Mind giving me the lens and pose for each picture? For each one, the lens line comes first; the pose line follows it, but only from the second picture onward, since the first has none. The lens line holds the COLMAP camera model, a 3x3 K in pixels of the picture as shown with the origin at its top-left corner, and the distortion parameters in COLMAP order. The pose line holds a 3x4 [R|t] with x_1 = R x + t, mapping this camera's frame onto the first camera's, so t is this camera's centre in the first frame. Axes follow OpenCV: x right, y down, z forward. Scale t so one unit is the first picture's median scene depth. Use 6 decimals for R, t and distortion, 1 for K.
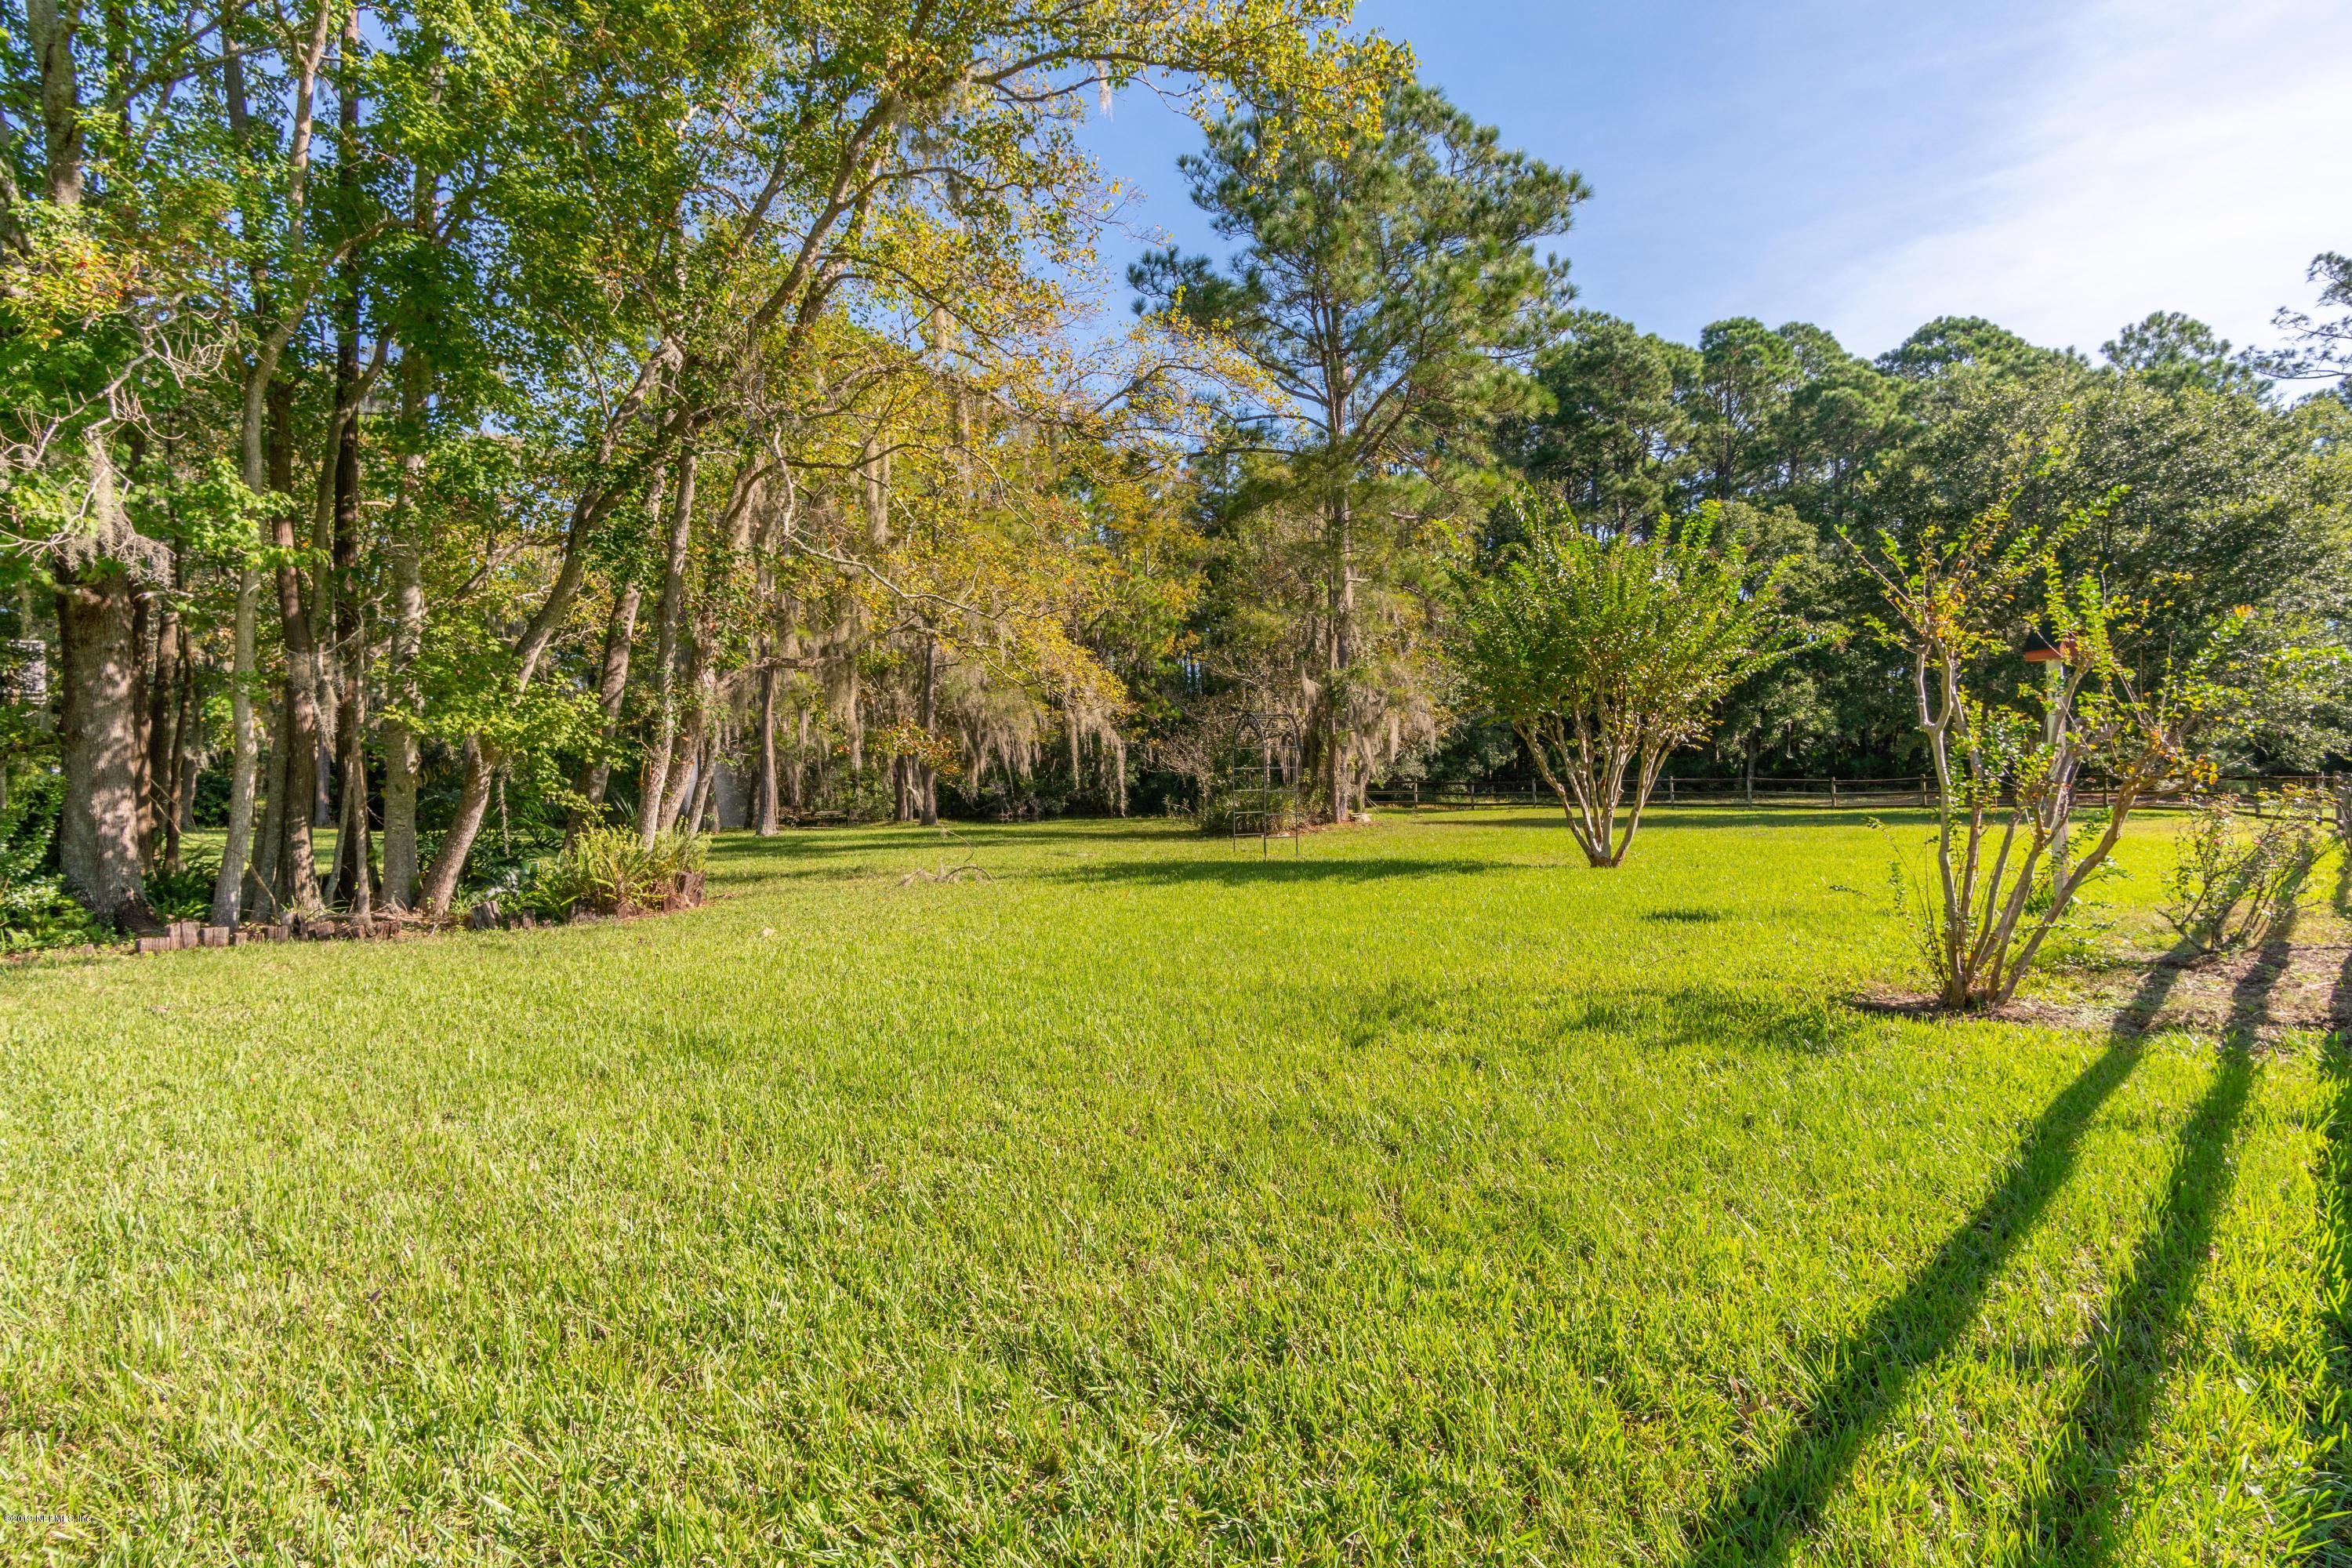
lens RADIAL K [[1203.9, 0, 1179.4], [0, 1203.9, 779.3], [0, 0, 1]] dist [0.003747, 0.000545]
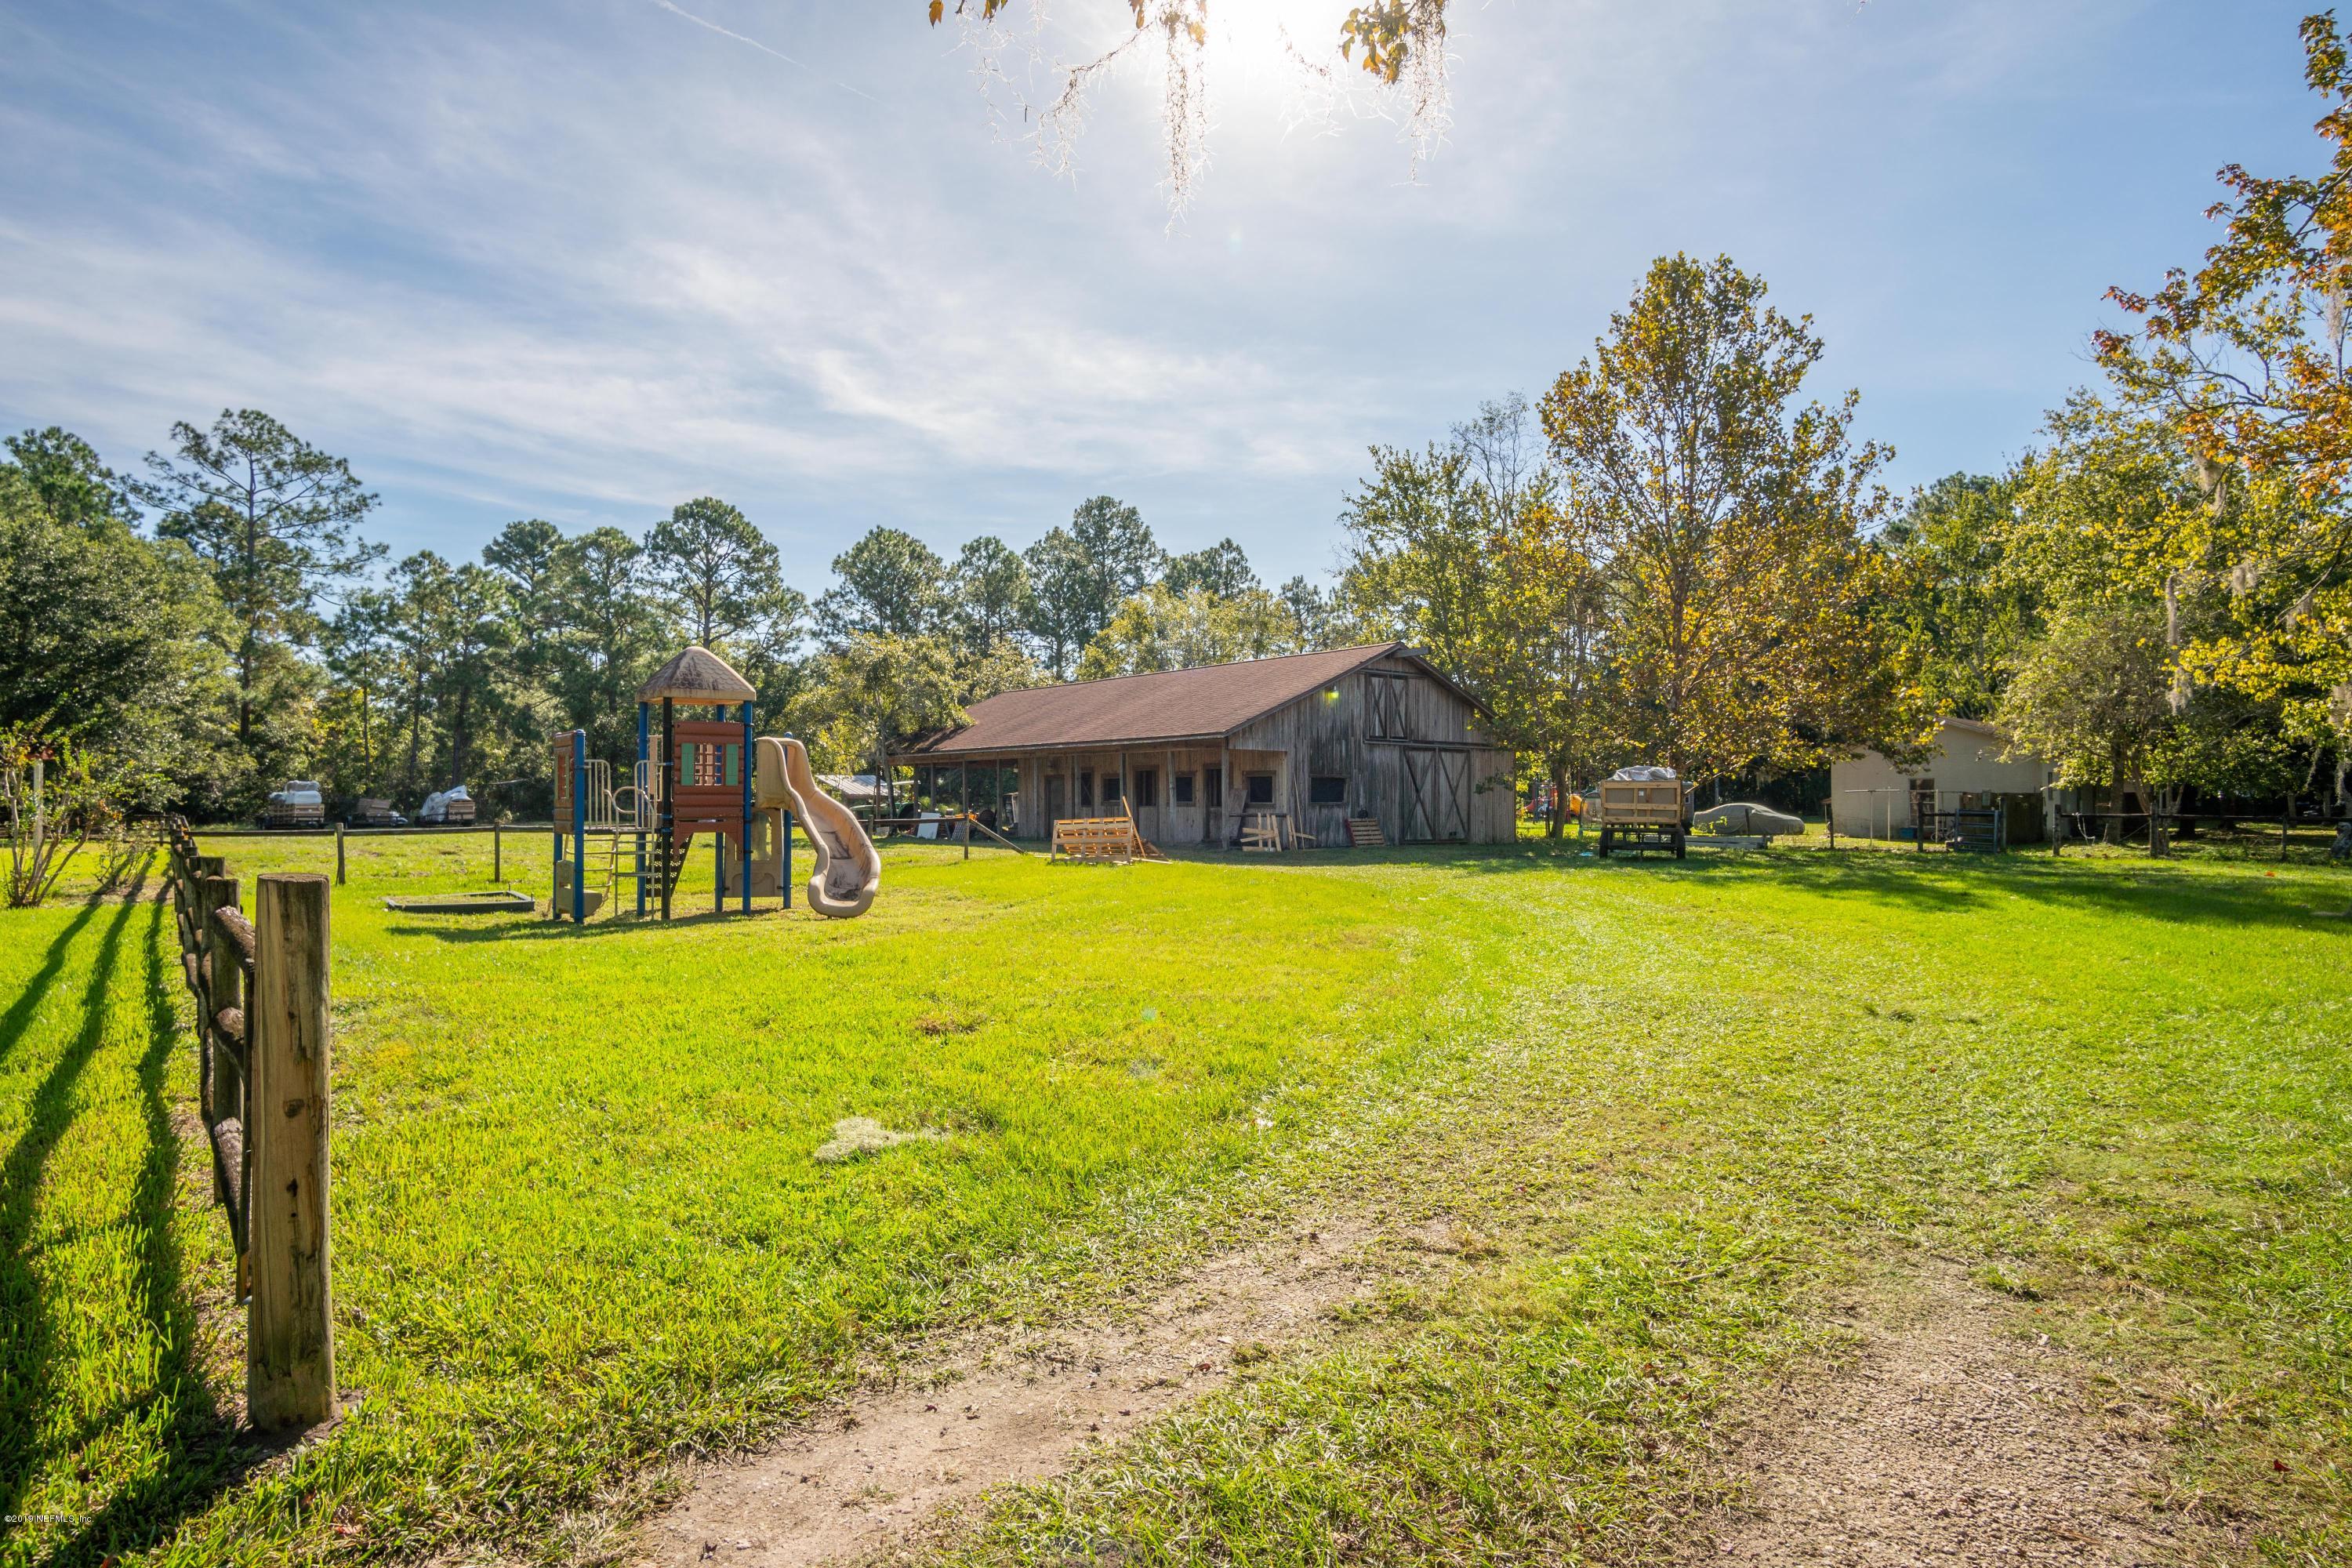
lens RADIAL K [[1246.5, 0, 1172.3], [0, 1246.5, 777.4], [0, 0, 1]] dist [-0.001537, 0.000022]
pose [[0.136744, 0.034325, 0.990012, -0.487904], [-0.011446, 0.999388, -0.033070, -0.008673], [-0.990540, -0.006810, 0.137053, -0.528818]]
